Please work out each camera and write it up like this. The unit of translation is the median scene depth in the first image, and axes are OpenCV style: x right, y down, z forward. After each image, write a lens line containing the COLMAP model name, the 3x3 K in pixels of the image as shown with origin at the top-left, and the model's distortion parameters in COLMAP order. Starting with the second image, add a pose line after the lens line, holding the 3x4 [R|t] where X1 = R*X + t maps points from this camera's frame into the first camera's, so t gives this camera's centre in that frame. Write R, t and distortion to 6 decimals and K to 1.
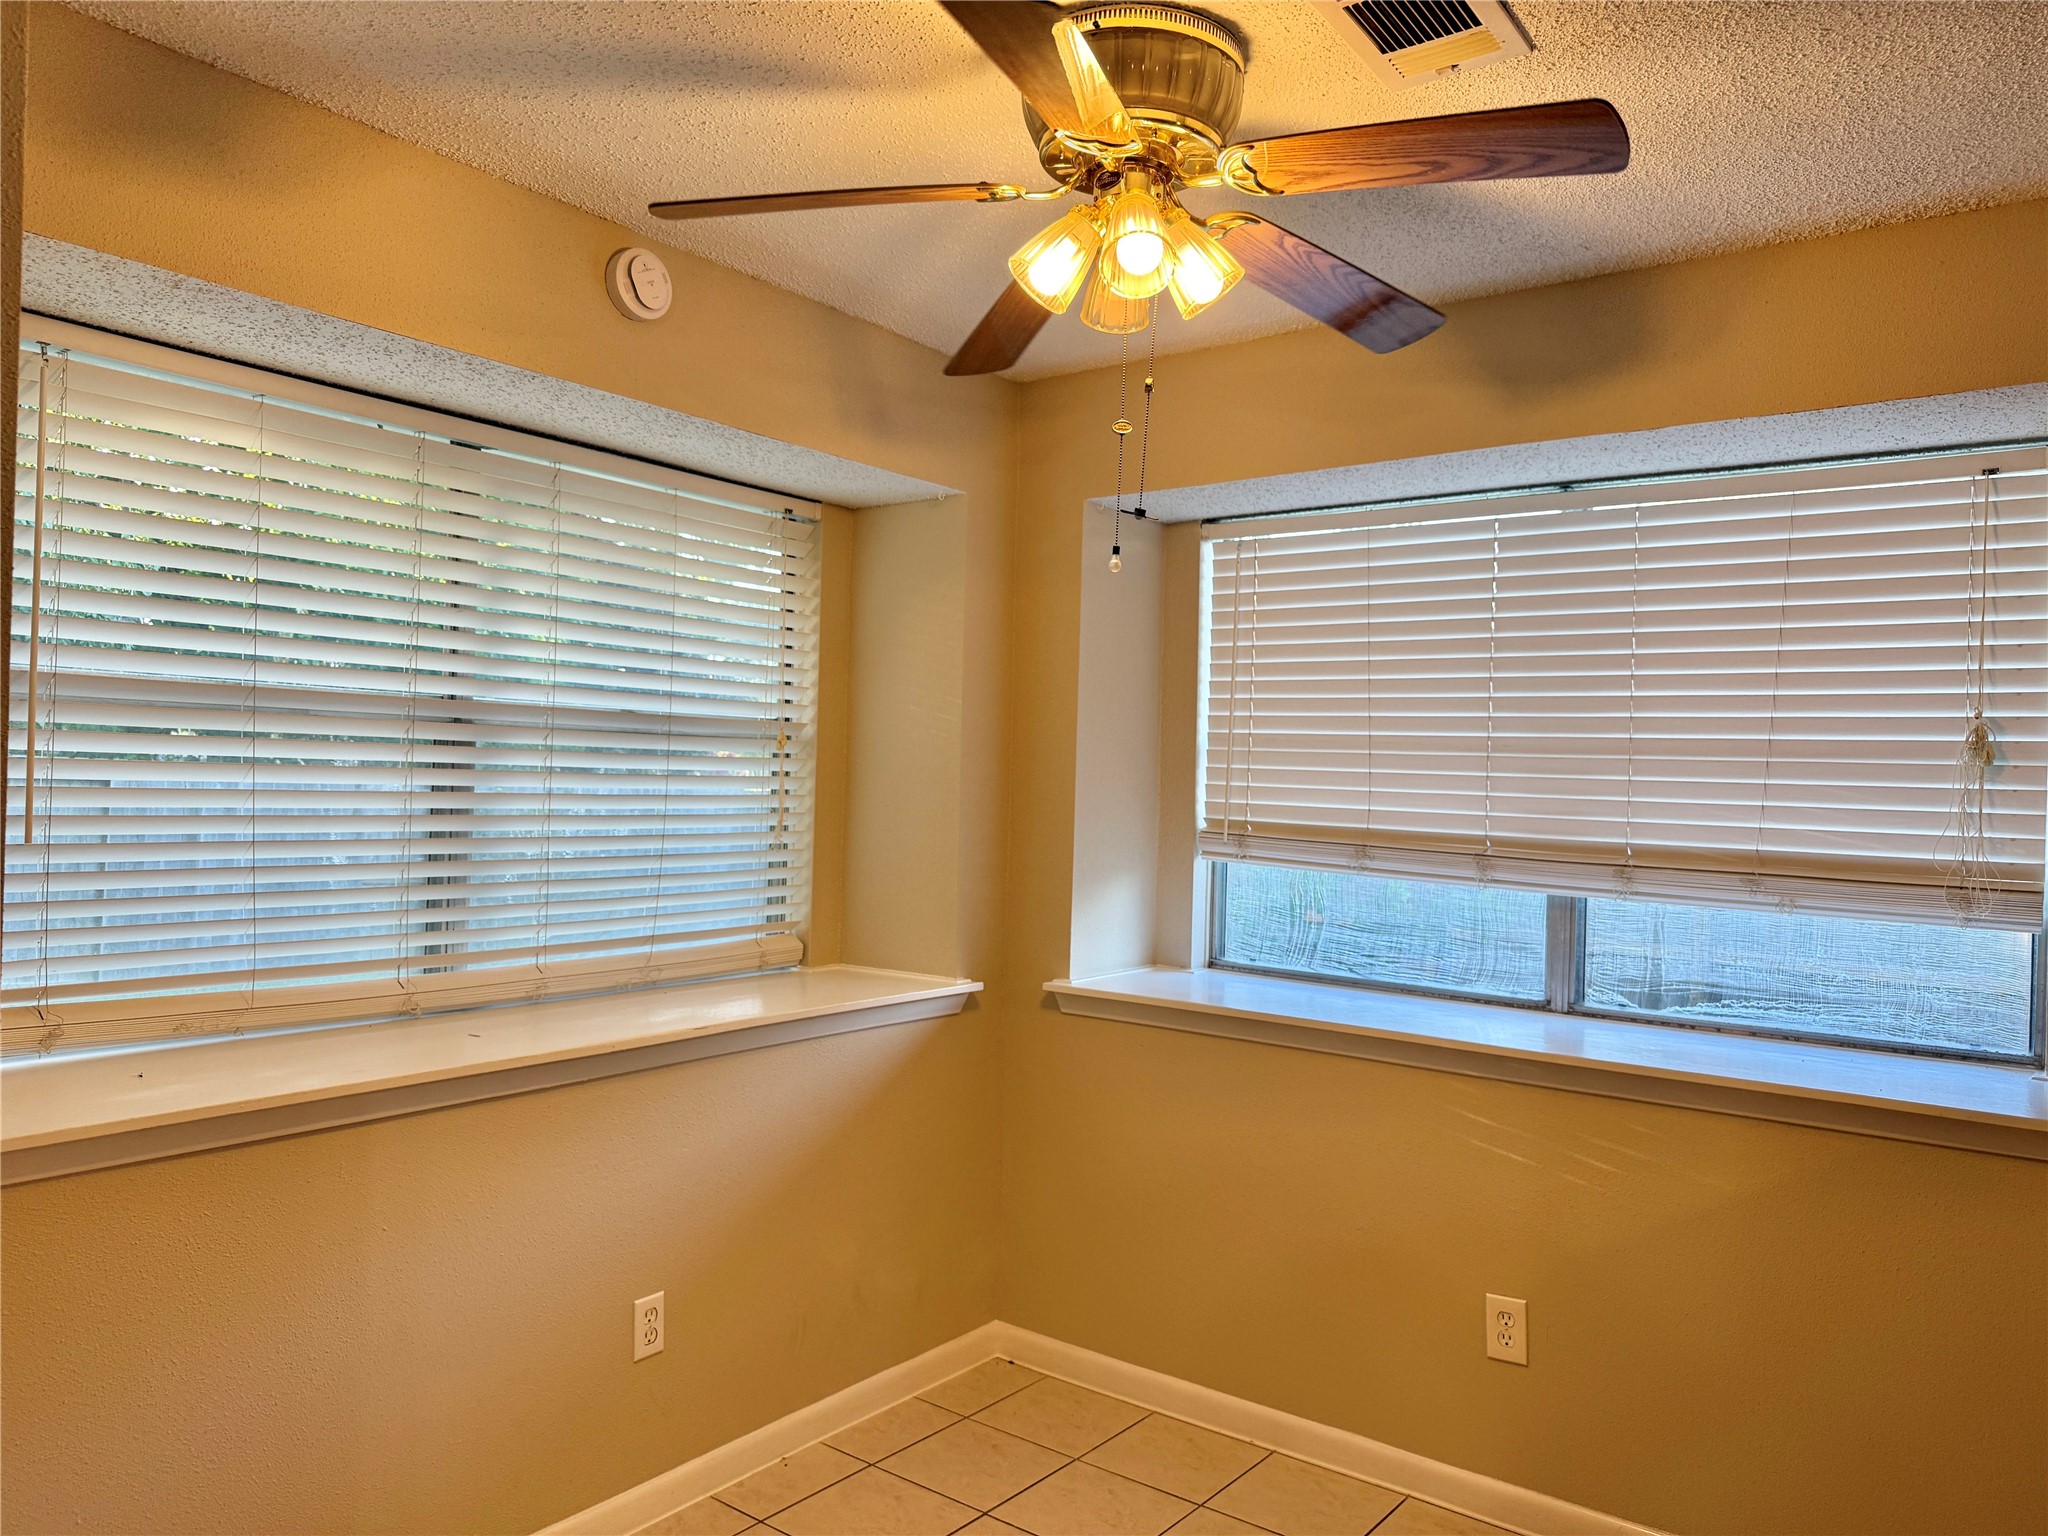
lens RADIAL K [[1432.4, 0, 1024.0], [0, 1432.4, 768.0], [0, 0, 1]] dist [0.068186, -0.077652]
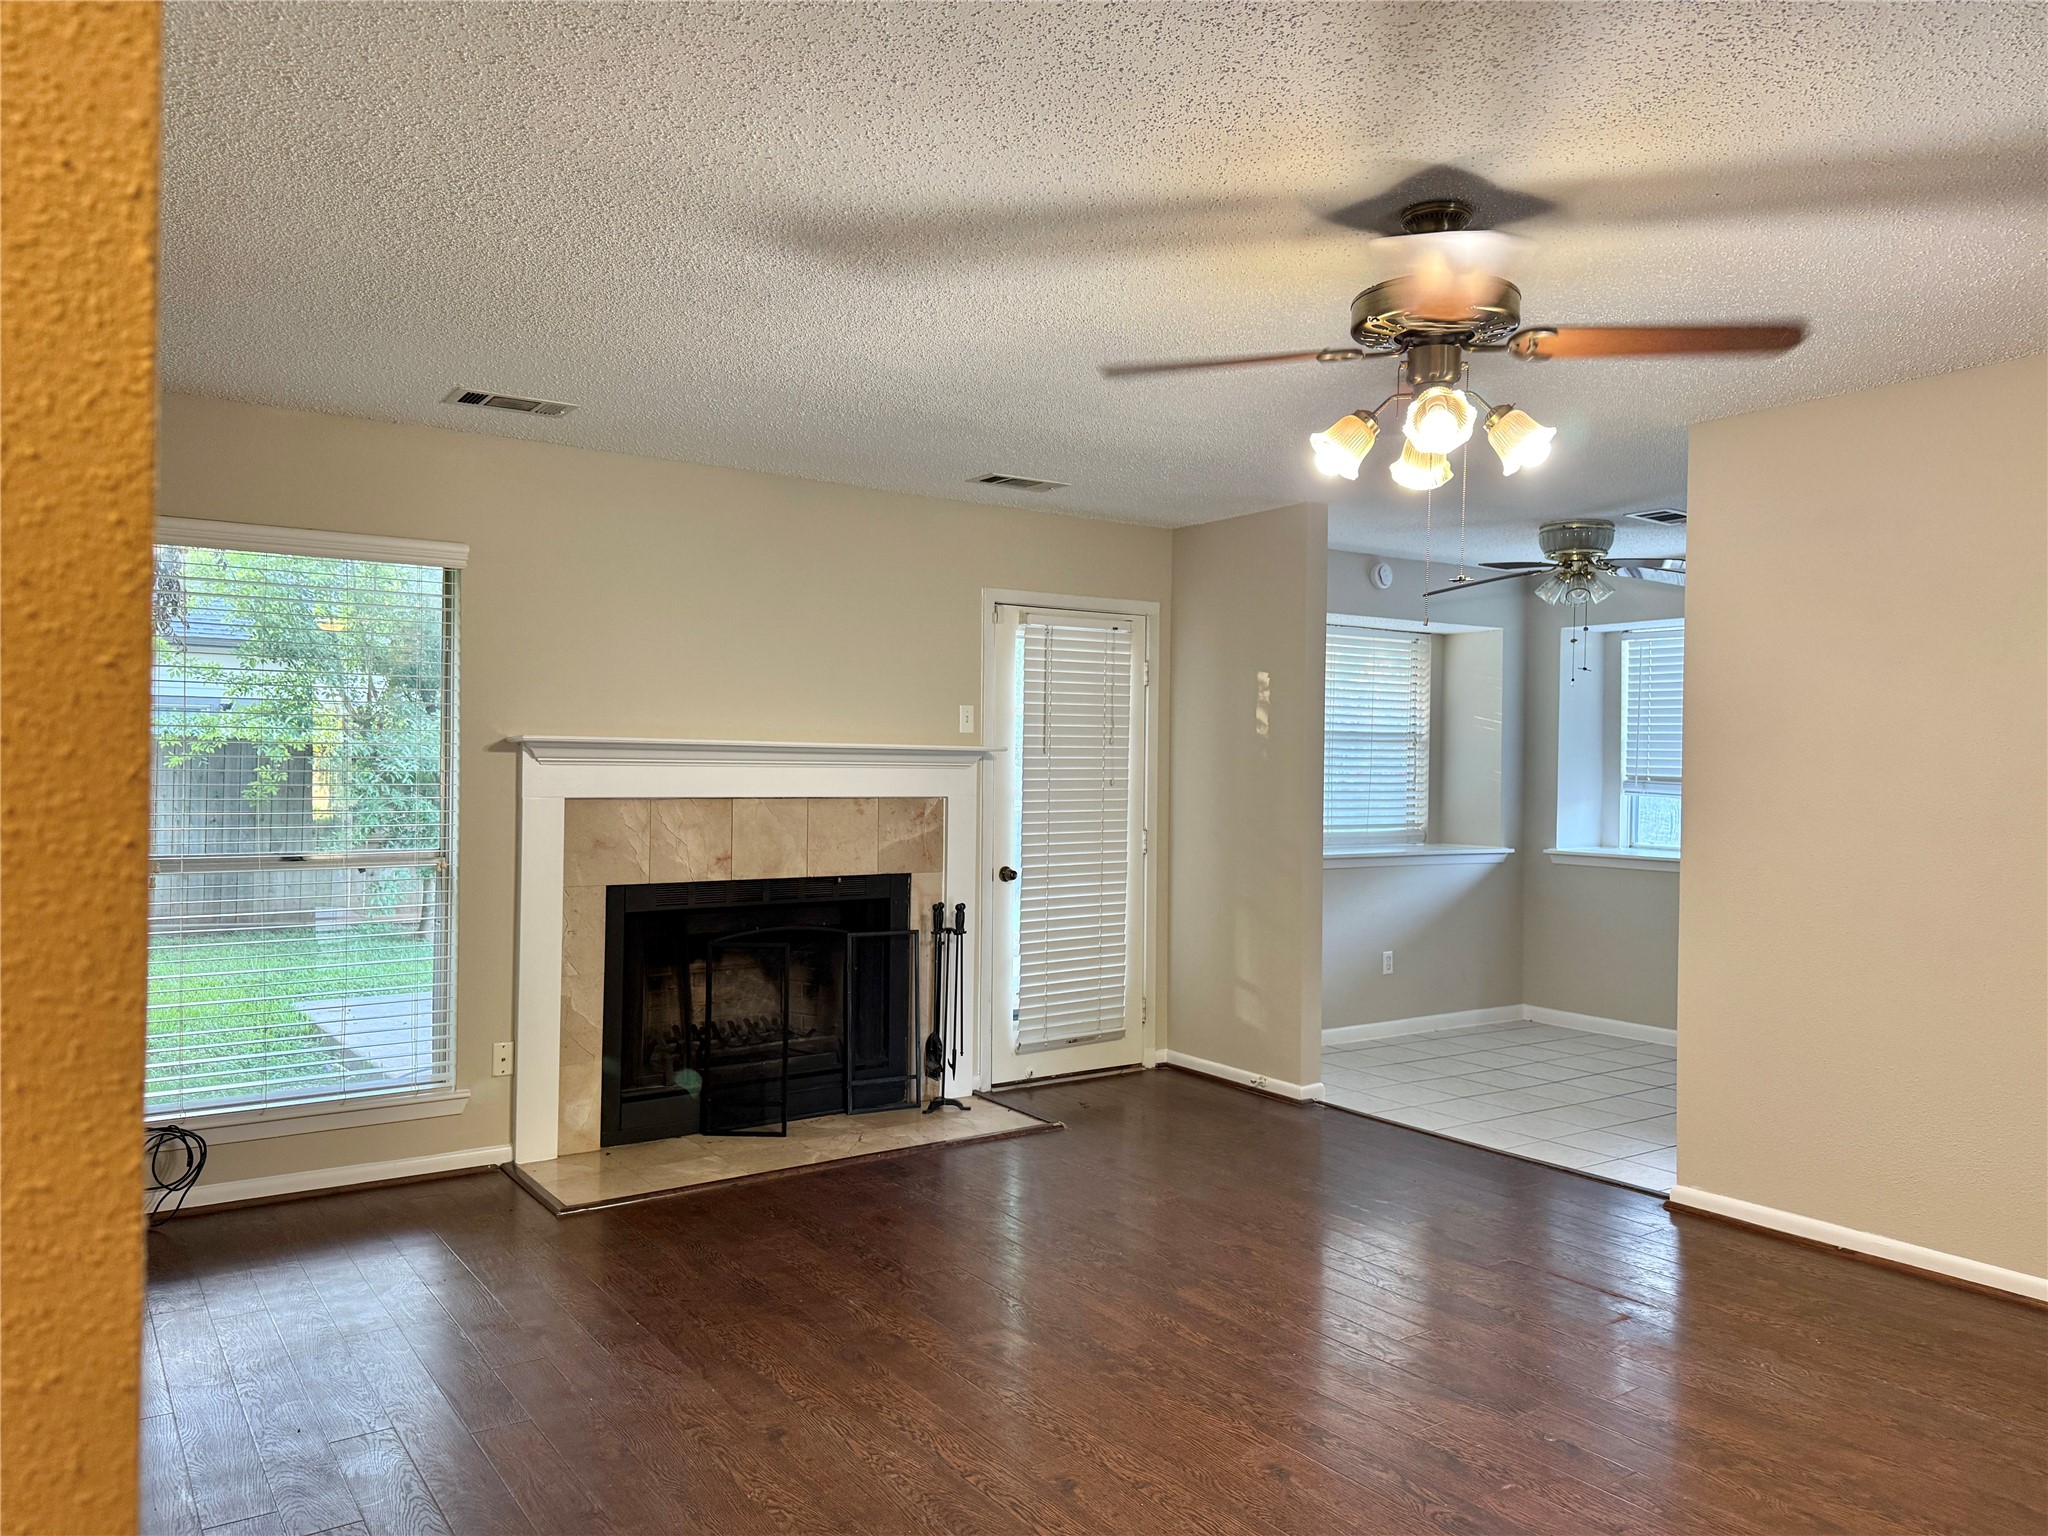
lens RADIAL K [[1432.4, 0, 1024.0], [0, 1432.4, 768.0], [0, 0, 1]] dist [0.068186, -0.077652]
pose [[0.947980, -0.014337, -0.318007, -0.033270], [0.015035, 0.999887, -0.000259, 0.012502], [0.317975, -0.004535, 0.948088, -1.275372]]
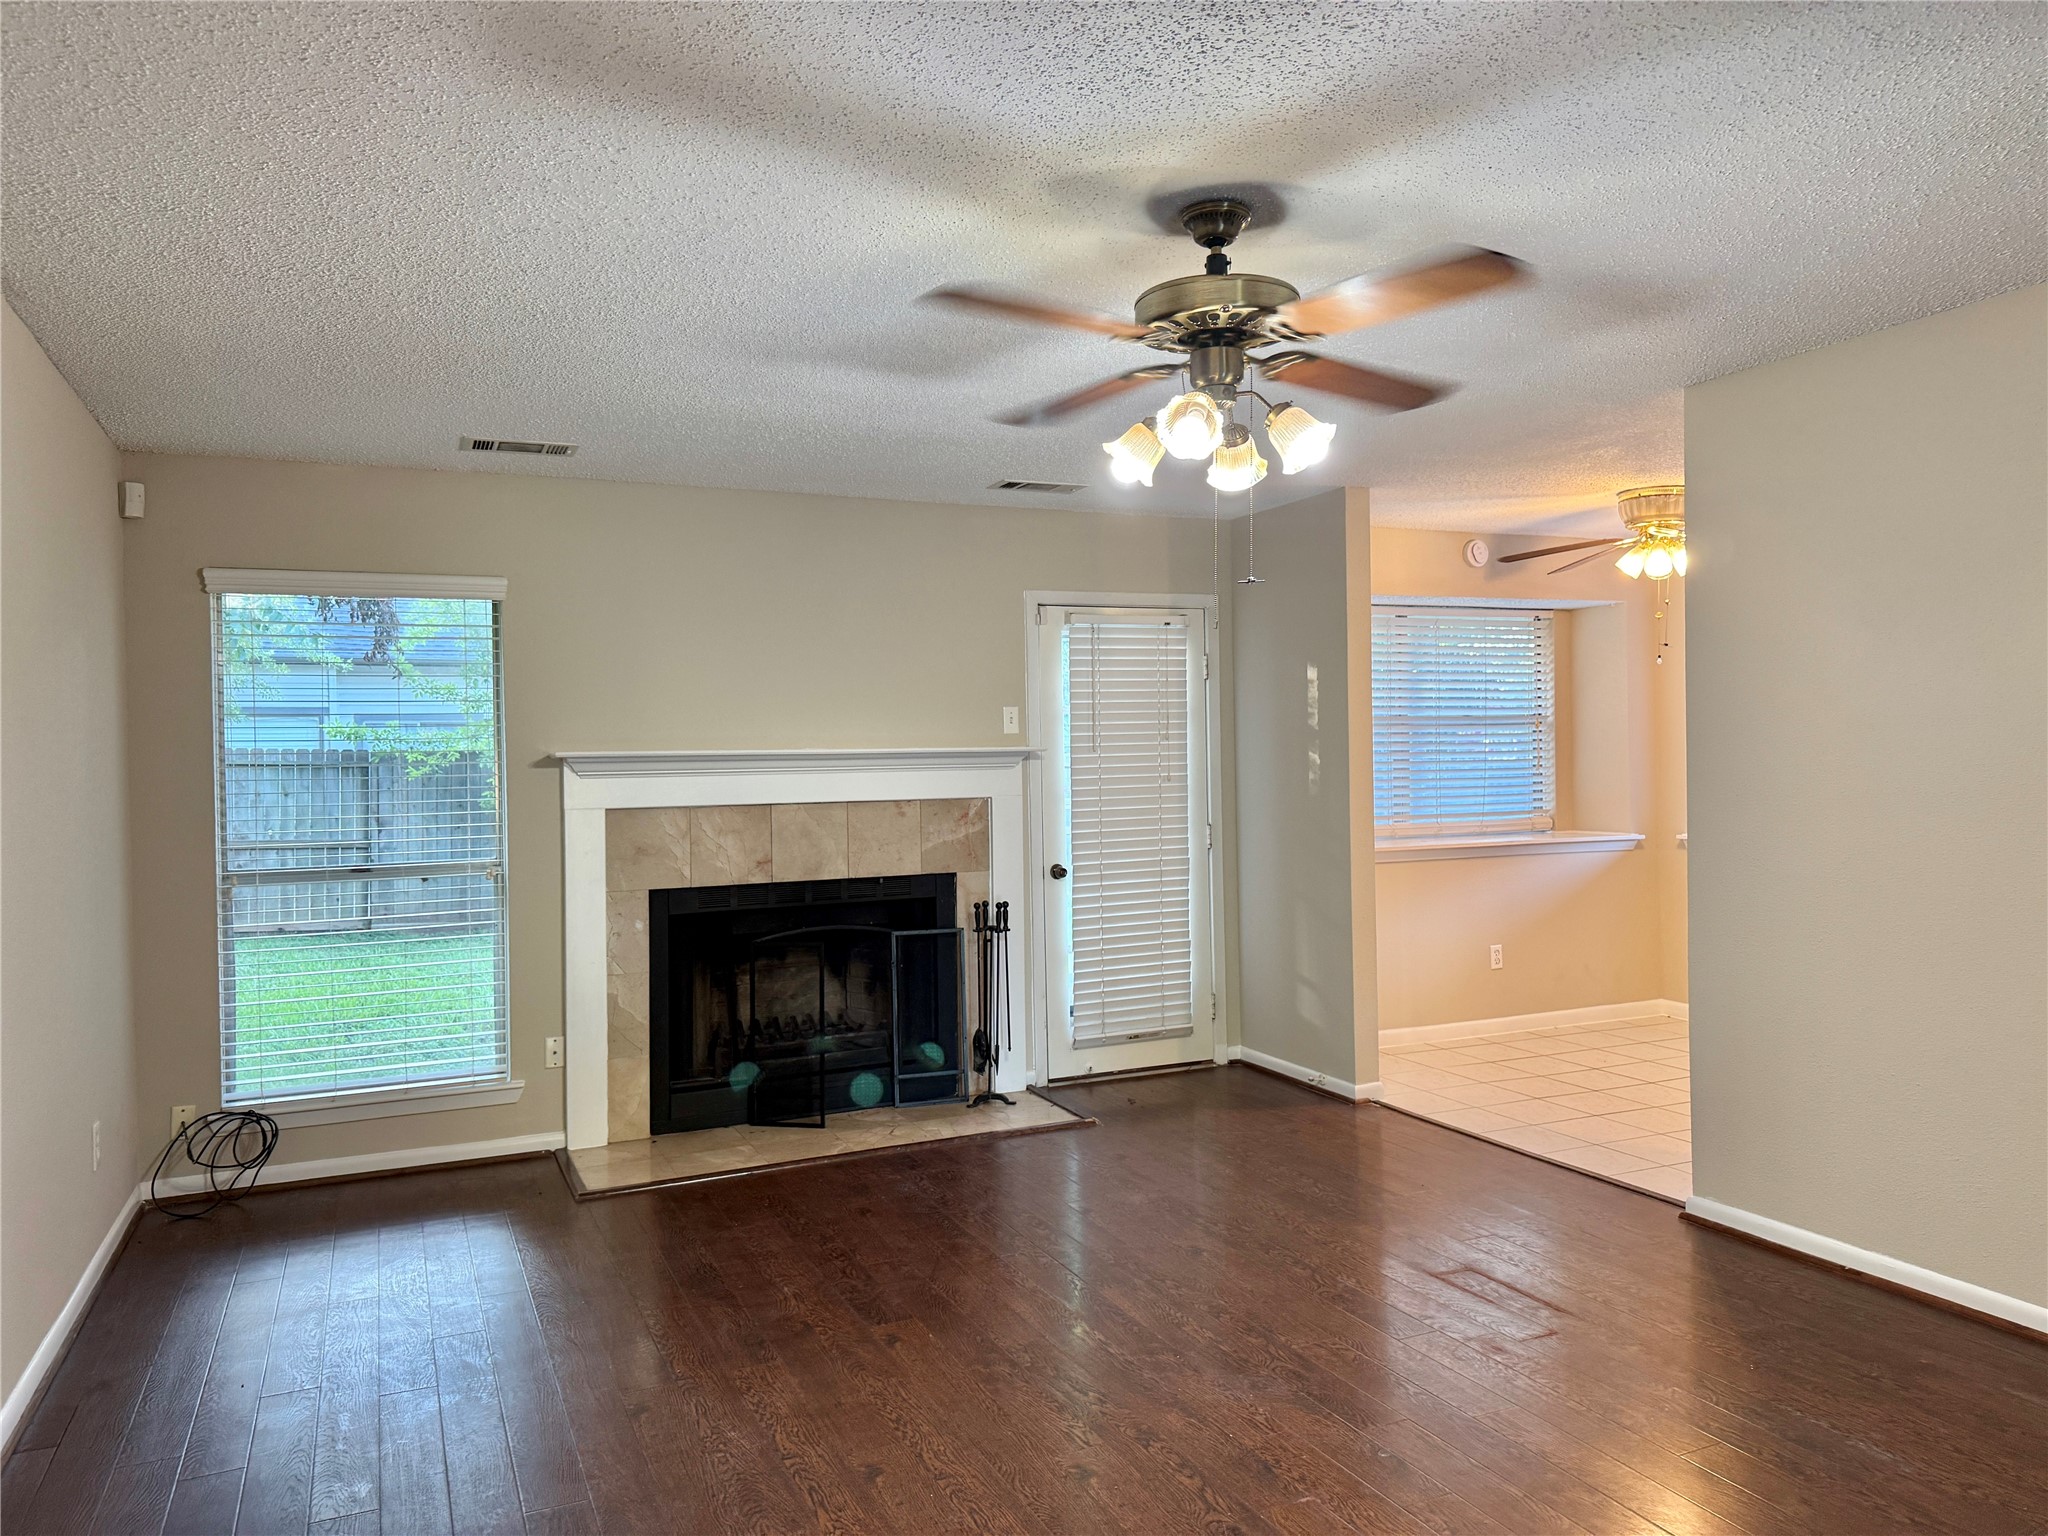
lens RADIAL K [[1434.6, 0, 1027.8], [0, 1434.6, 758.6], [0, 0, 1]] dist [0.071266, -0.084205]
pose [[0.877838, -0.039853, -0.477297, 0.182389], [0.043182, 0.999059, -0.003998, 0.007600], [0.477007, -0.017101, 0.878733, -1.205553]]
